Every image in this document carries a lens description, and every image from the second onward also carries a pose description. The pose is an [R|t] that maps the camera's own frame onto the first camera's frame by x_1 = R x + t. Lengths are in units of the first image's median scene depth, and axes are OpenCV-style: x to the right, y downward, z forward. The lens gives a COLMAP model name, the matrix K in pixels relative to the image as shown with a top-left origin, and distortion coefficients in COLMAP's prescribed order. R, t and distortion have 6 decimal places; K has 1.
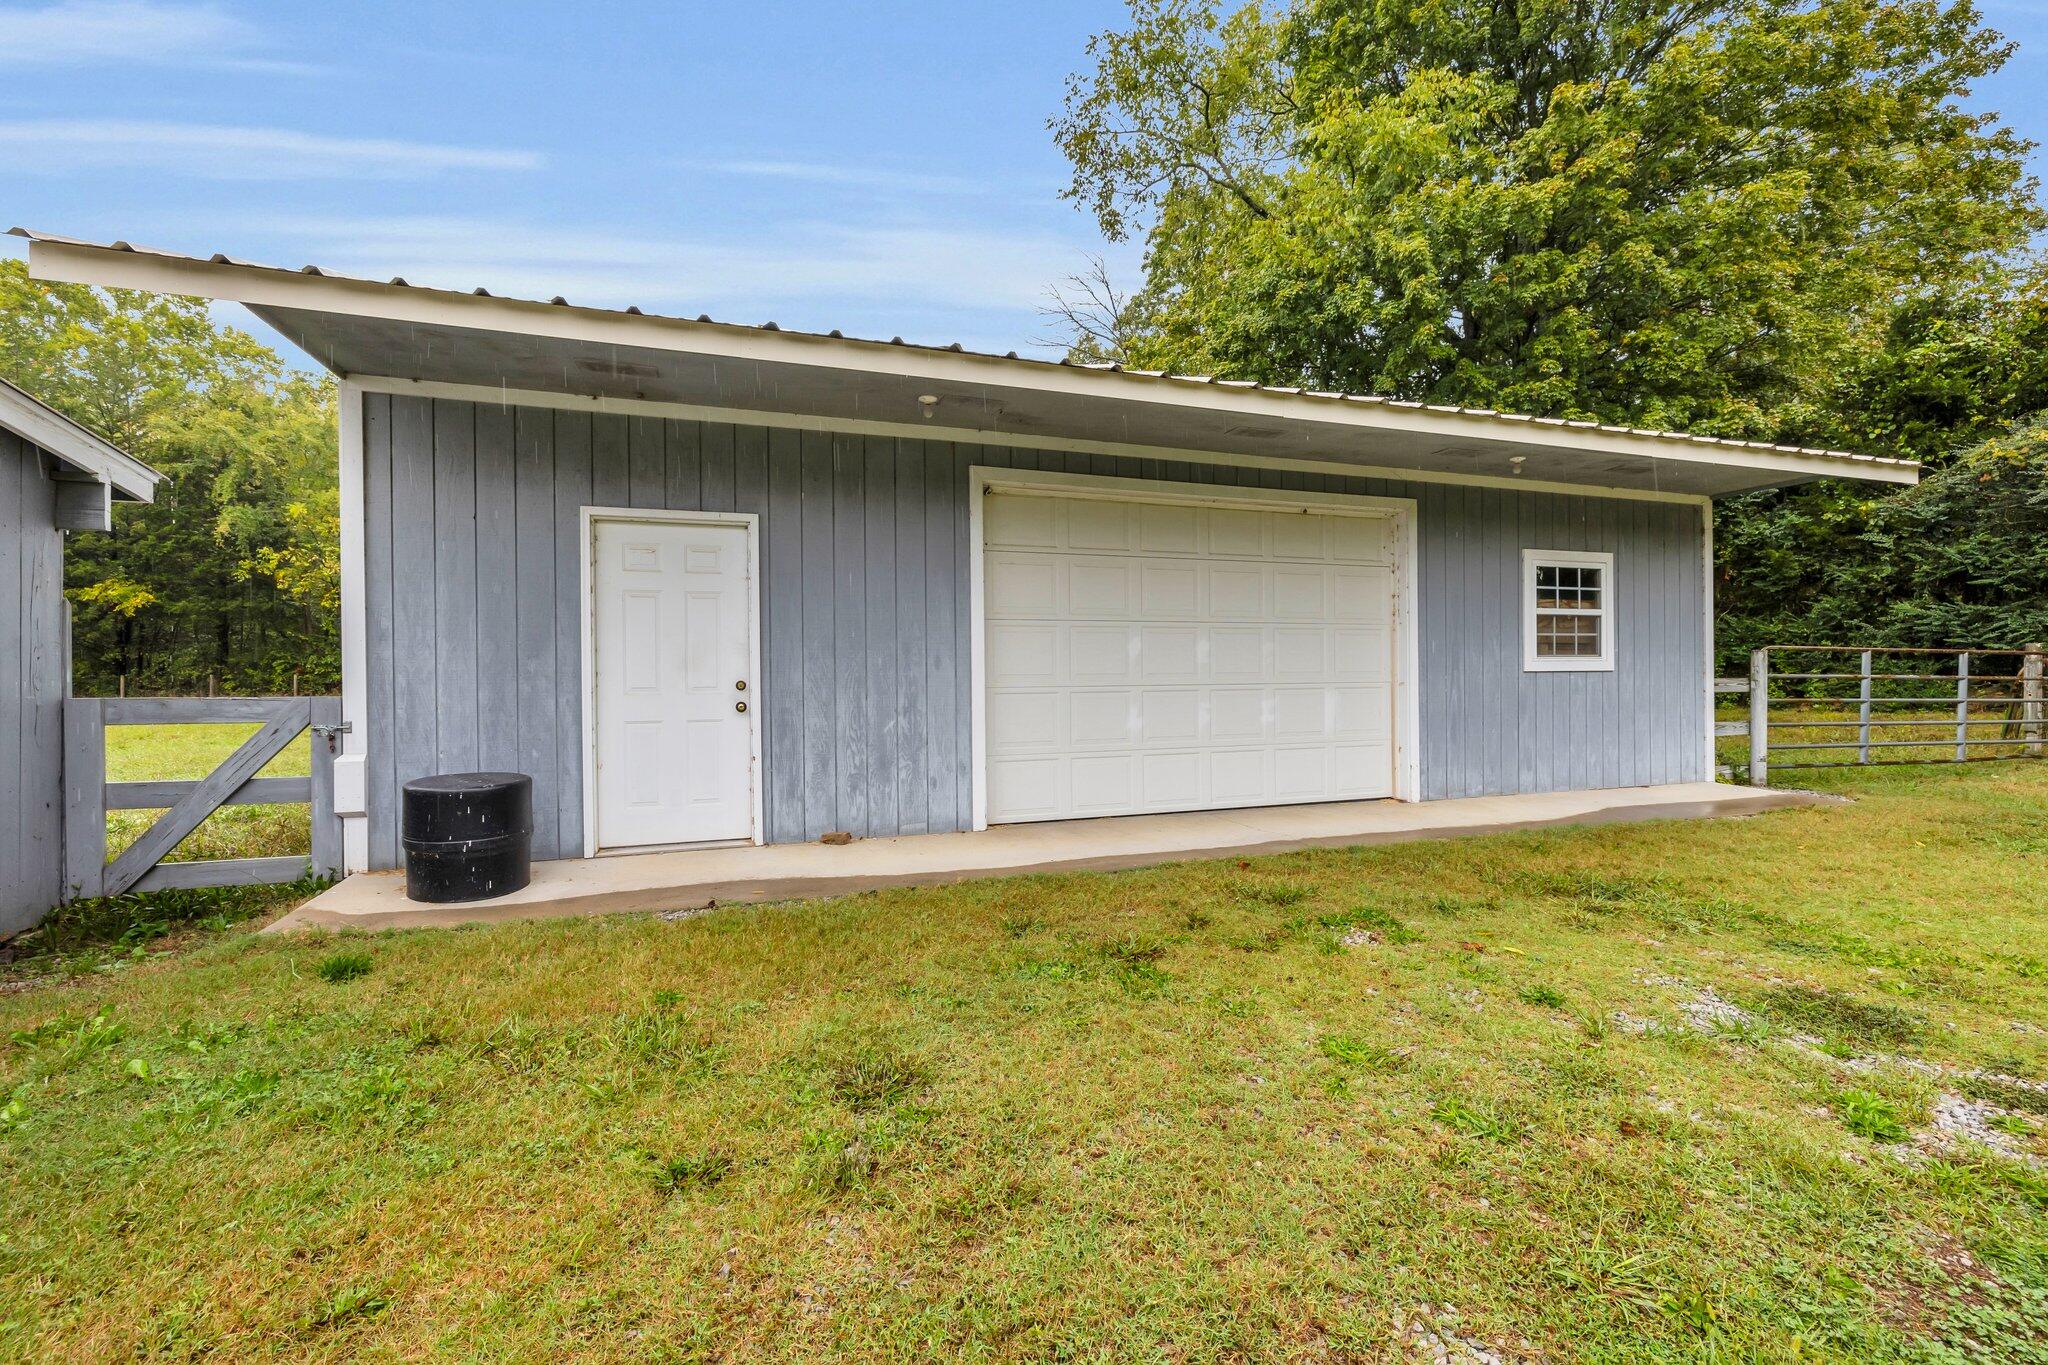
lens RADIAL K [[864.5, 0, 1027.1], [0, 864.5, 676.1], [0, 0, 1]] dist [-0.000865, -0.000086]
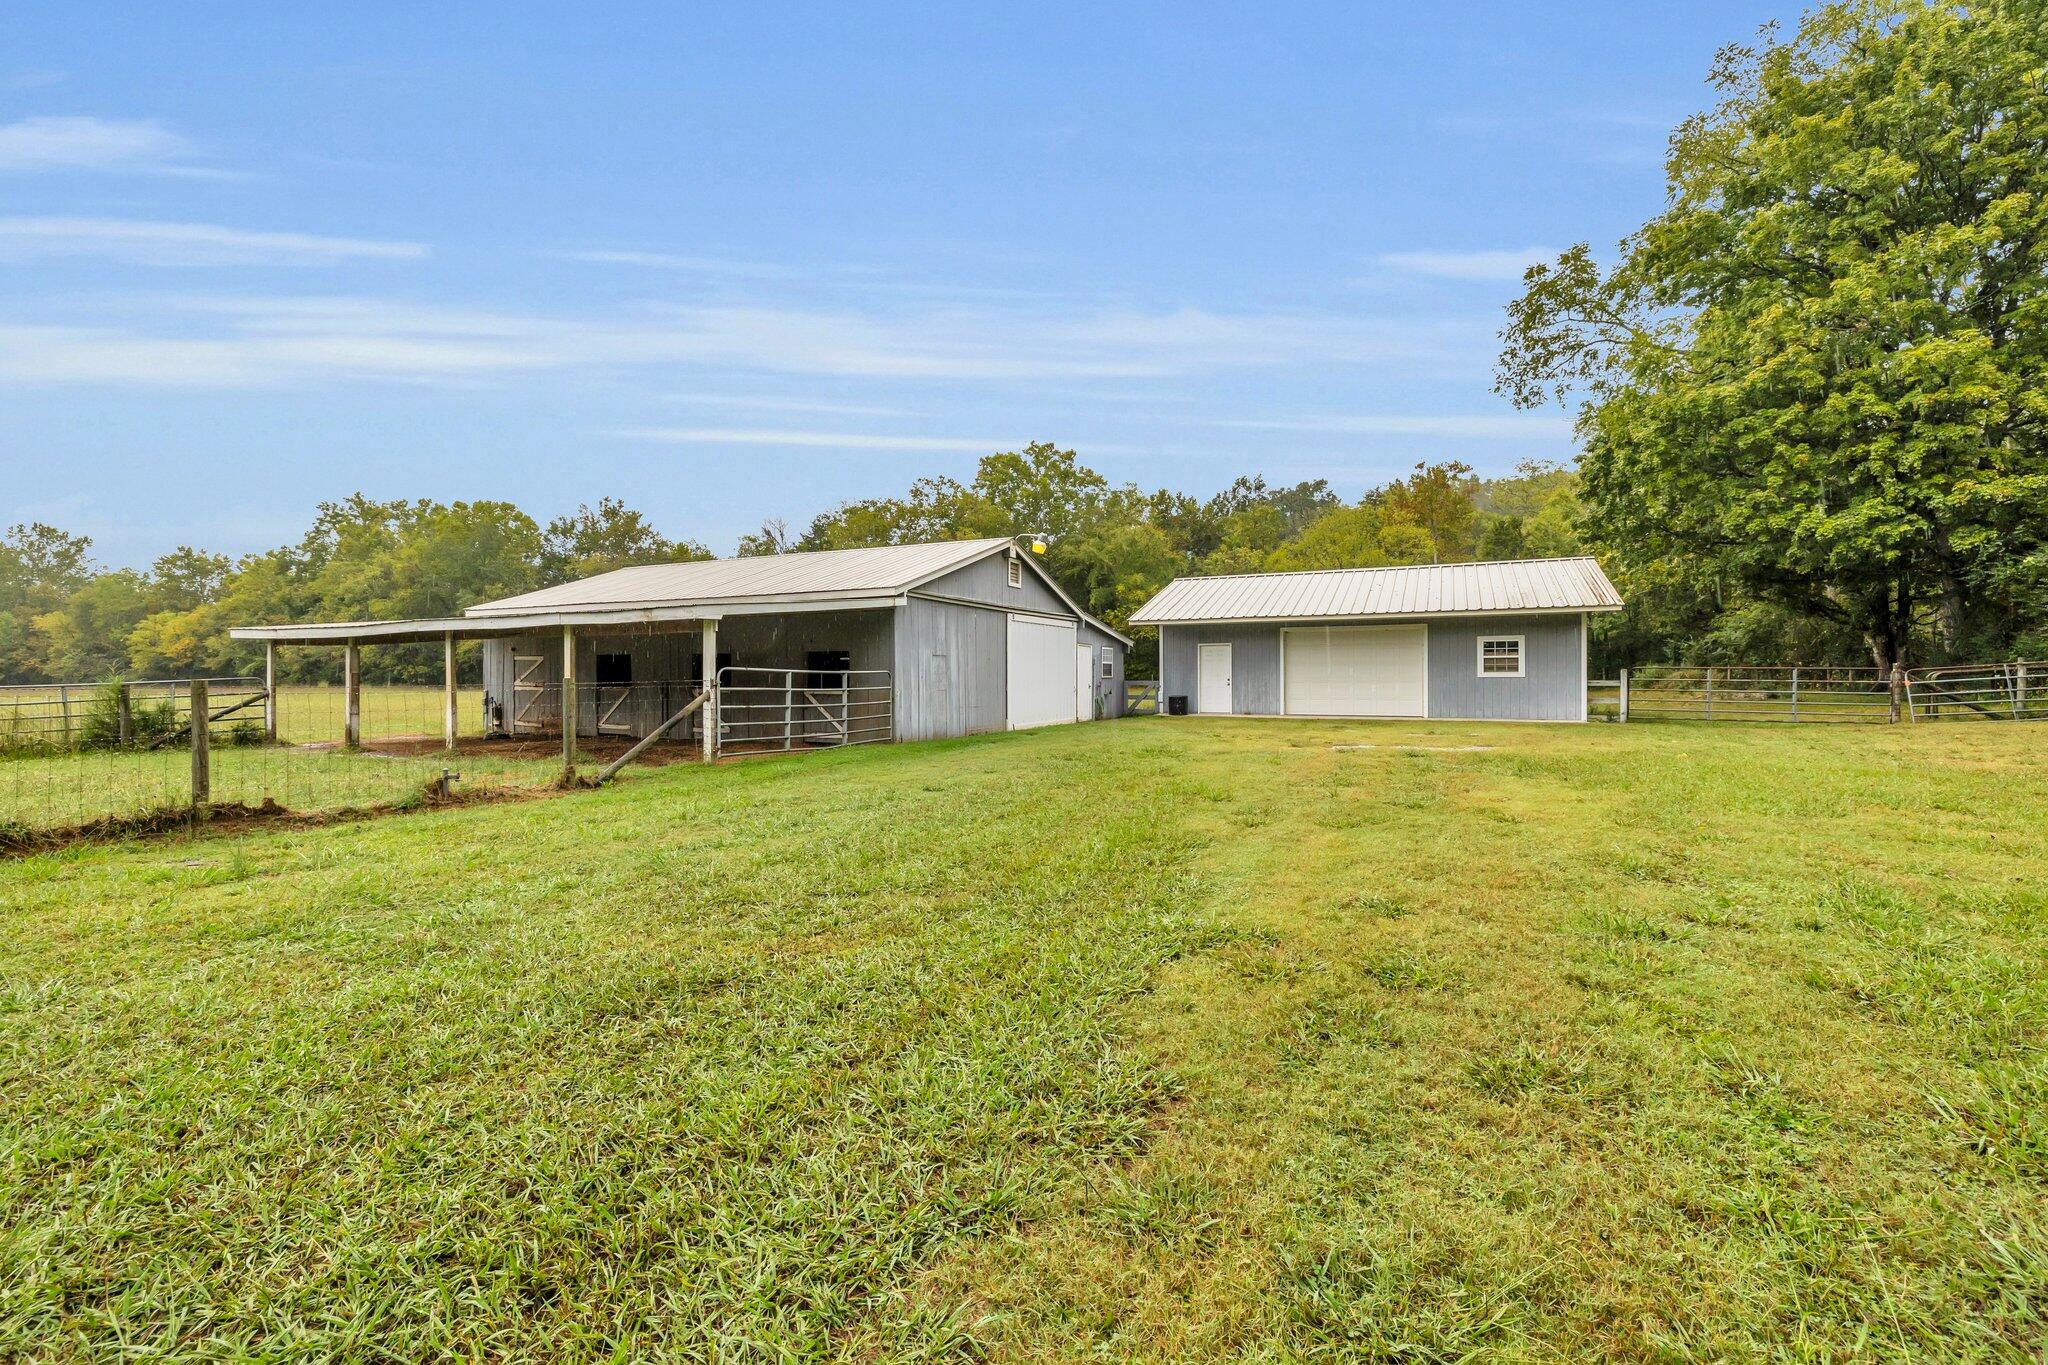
lens RADIAL K [[864.5, 0, 1027.1], [0, 864.5, 676.1], [0, 0, 1]] dist [-0.000865, -0.000086]
pose [[0.709225, 0.005501, -0.704961, 1.533428], [-0.003775, 0.999985, 0.004006, -0.015560], [0.704972, -0.000180, 0.709235, -2.155607]]
